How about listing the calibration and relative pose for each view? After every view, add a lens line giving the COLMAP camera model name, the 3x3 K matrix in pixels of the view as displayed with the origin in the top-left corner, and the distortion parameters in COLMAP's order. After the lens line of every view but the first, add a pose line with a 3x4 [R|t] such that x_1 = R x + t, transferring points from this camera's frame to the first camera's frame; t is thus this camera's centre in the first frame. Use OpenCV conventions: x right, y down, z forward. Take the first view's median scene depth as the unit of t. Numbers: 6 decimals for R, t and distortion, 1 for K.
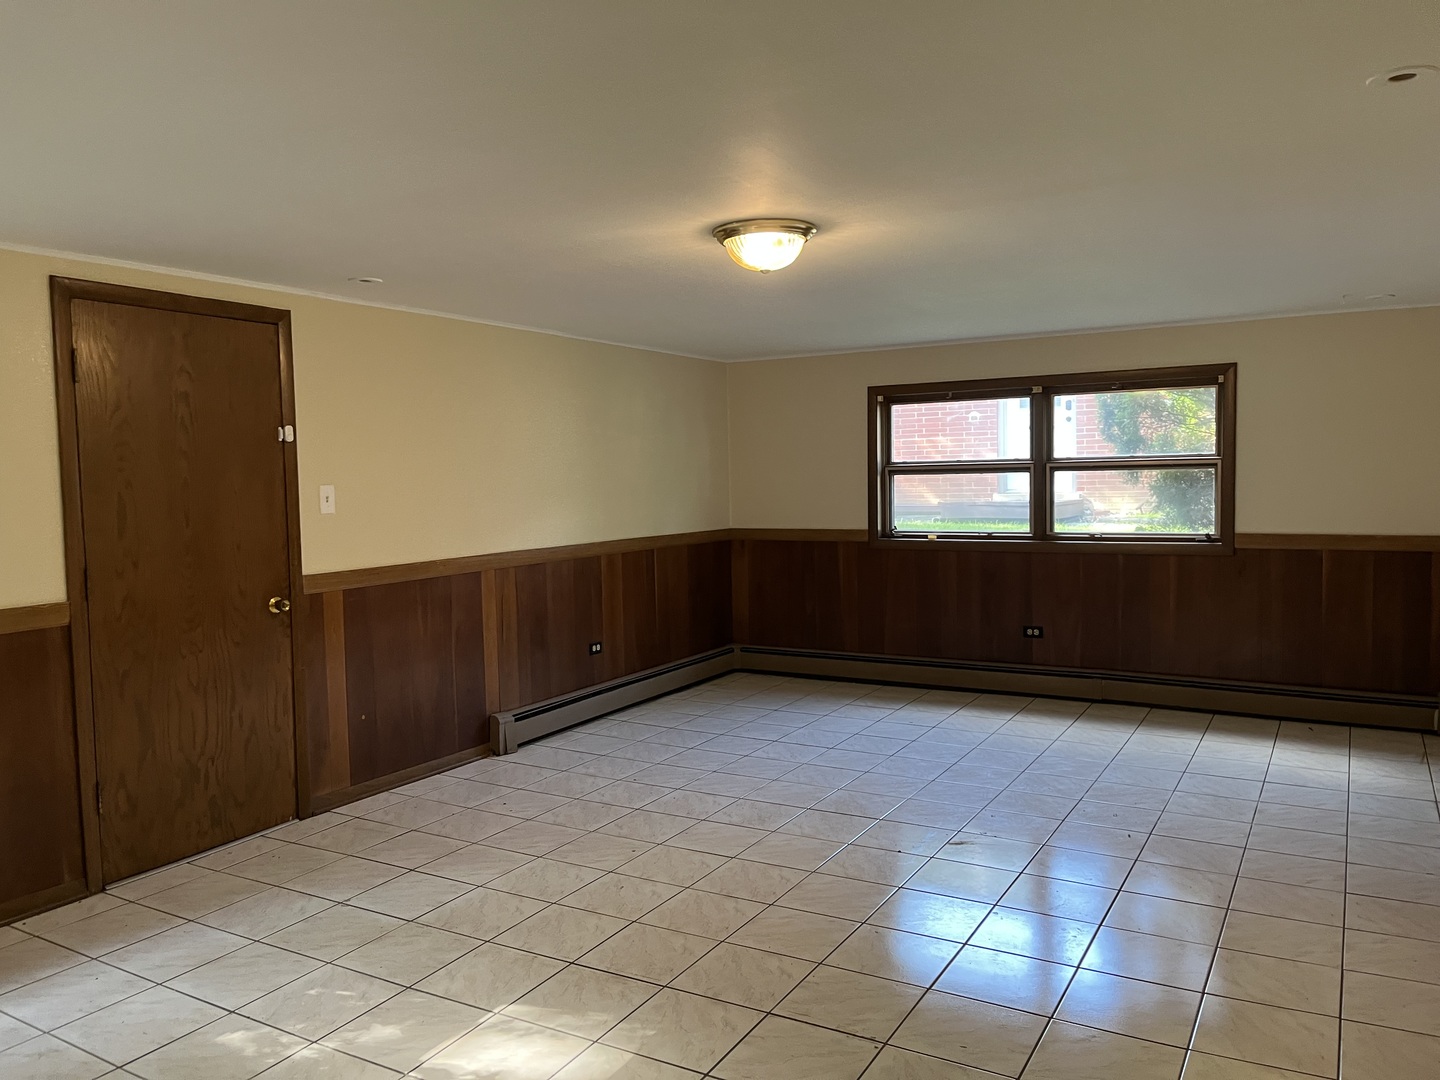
lens RADIAL K [[1099.4, 0, 713.5], [0, 1099.4, 543.9], [0, 0, 1]] dist [0.063698, -0.096932]
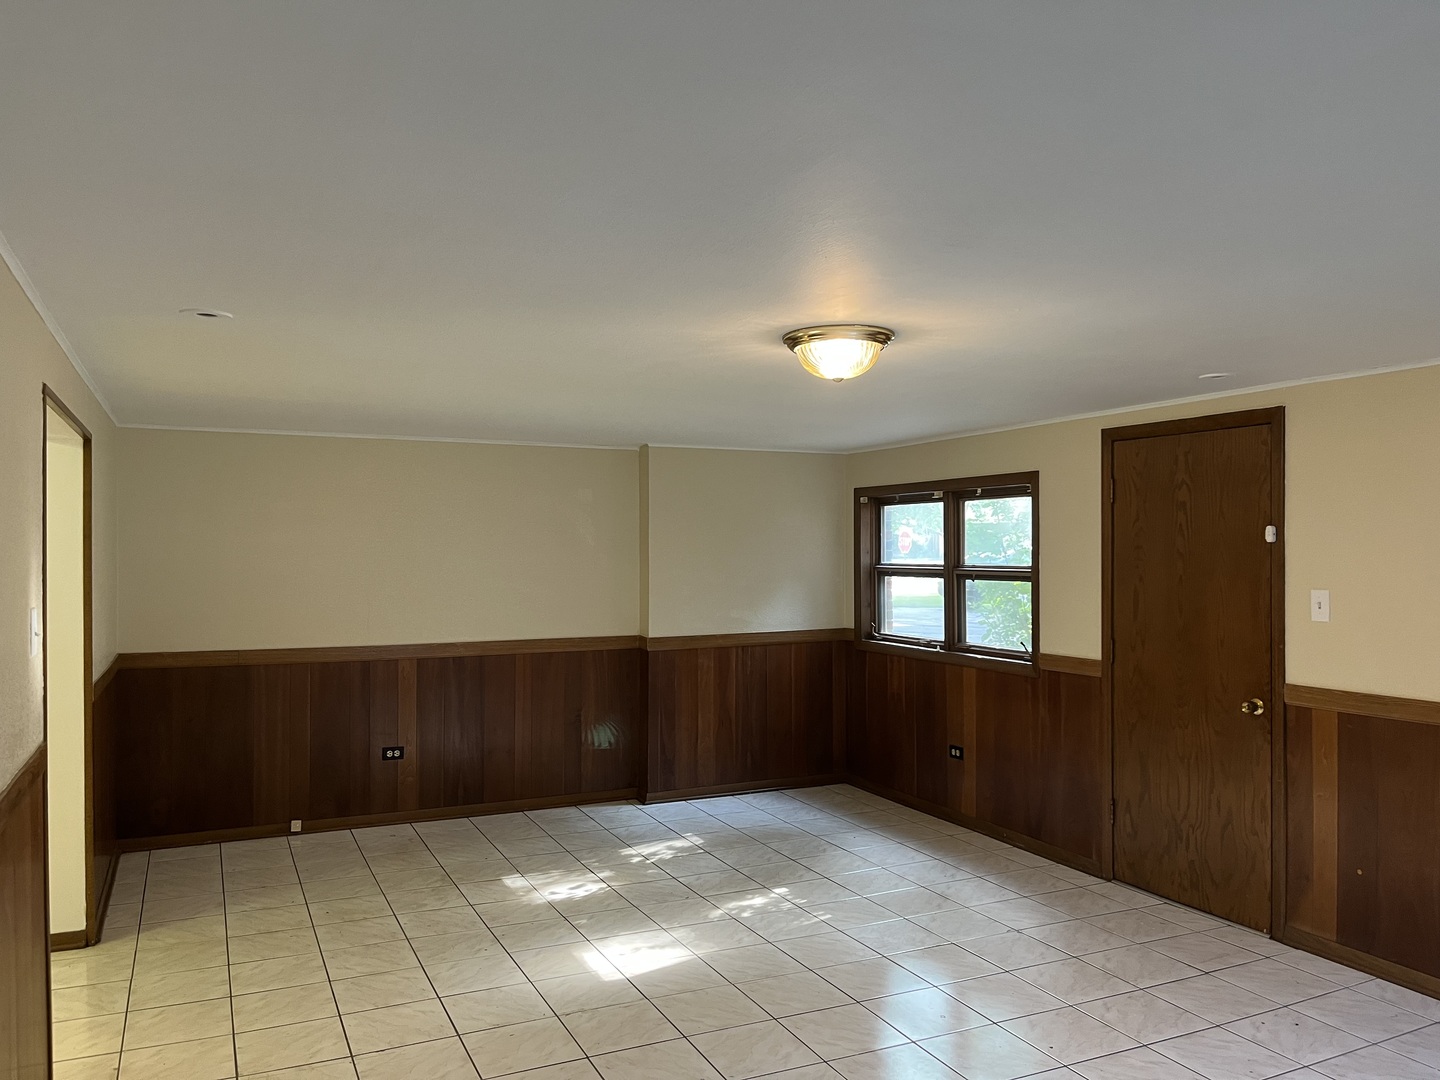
lens RADIAL K [[1099.4, 0, 715.3], [0, 1099.4, 541.3], [0, 0, 1]] dist [0.063698, -0.096932]
pose [[-0.581564, 0.010924, -0.813427, 0.735281], [-0.044918, 0.997953, 0.045516, -0.122924], [0.812260, 0.063008, -0.579883, 1.242584]]
